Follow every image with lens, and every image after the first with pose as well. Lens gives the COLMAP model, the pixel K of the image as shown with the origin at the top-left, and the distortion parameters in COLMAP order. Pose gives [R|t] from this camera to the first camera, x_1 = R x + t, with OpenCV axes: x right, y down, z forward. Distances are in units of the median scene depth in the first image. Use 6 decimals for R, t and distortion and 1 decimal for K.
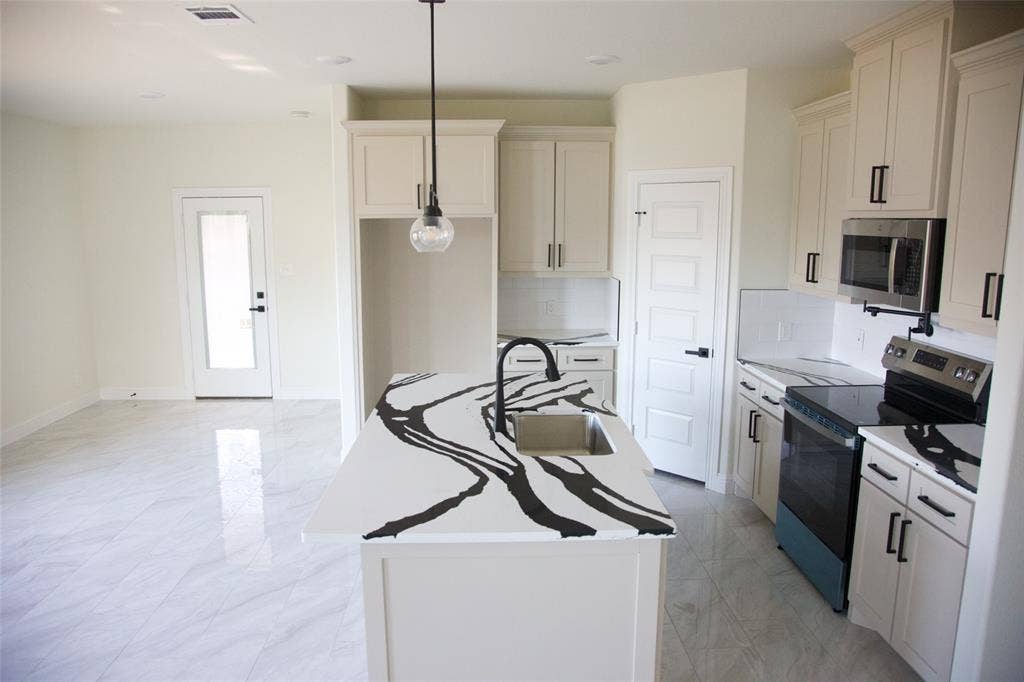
lens RADIAL K [[707.8, 0, 510.5], [0, 707.8, 339.7], [0, 0, 1]] dist [-0.104959, 0.056007]
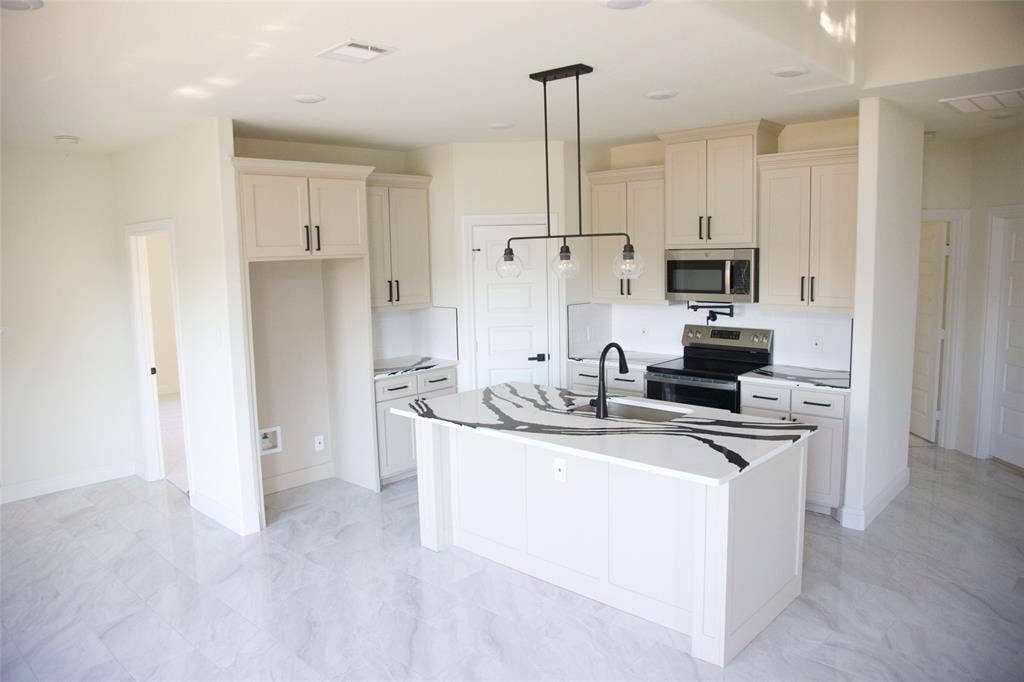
lens RADIAL K [[707.8, 0, 510.5], [0, 707.8, 339.7], [0, 0, 1]] dist [-0.104959, 0.056007]
pose [[0.714213, -0.103148, 0.692286, -0.629654], [0.140332, 0.990101, 0.002744, -0.023978], [-0.685716, 0.095190, 0.721618, 0.104471]]
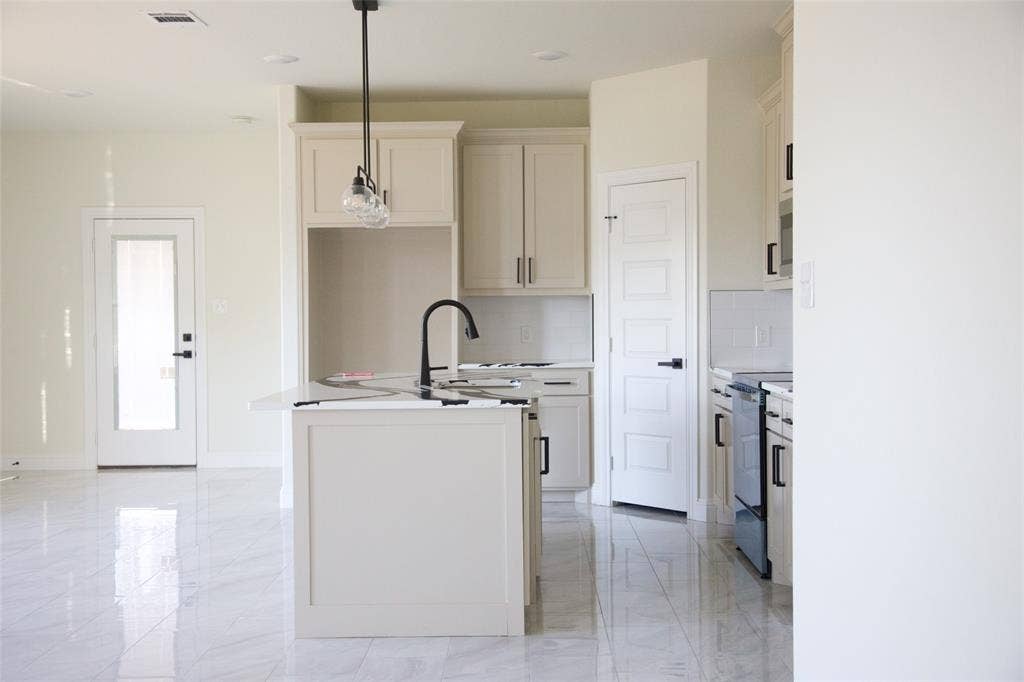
lens RADIAL K [[1168.2, 0, 508.8], [0, 1168.2, 341.3], [0, 0, 1]] dist [0.087655, -0.000887]
pose [[0.998651, -0.007291, -0.051402, 0.130358], [-0.000017, 0.990046, -0.140746, 0.197024], [0.051917, 0.140557, 0.988710, -0.501074]]
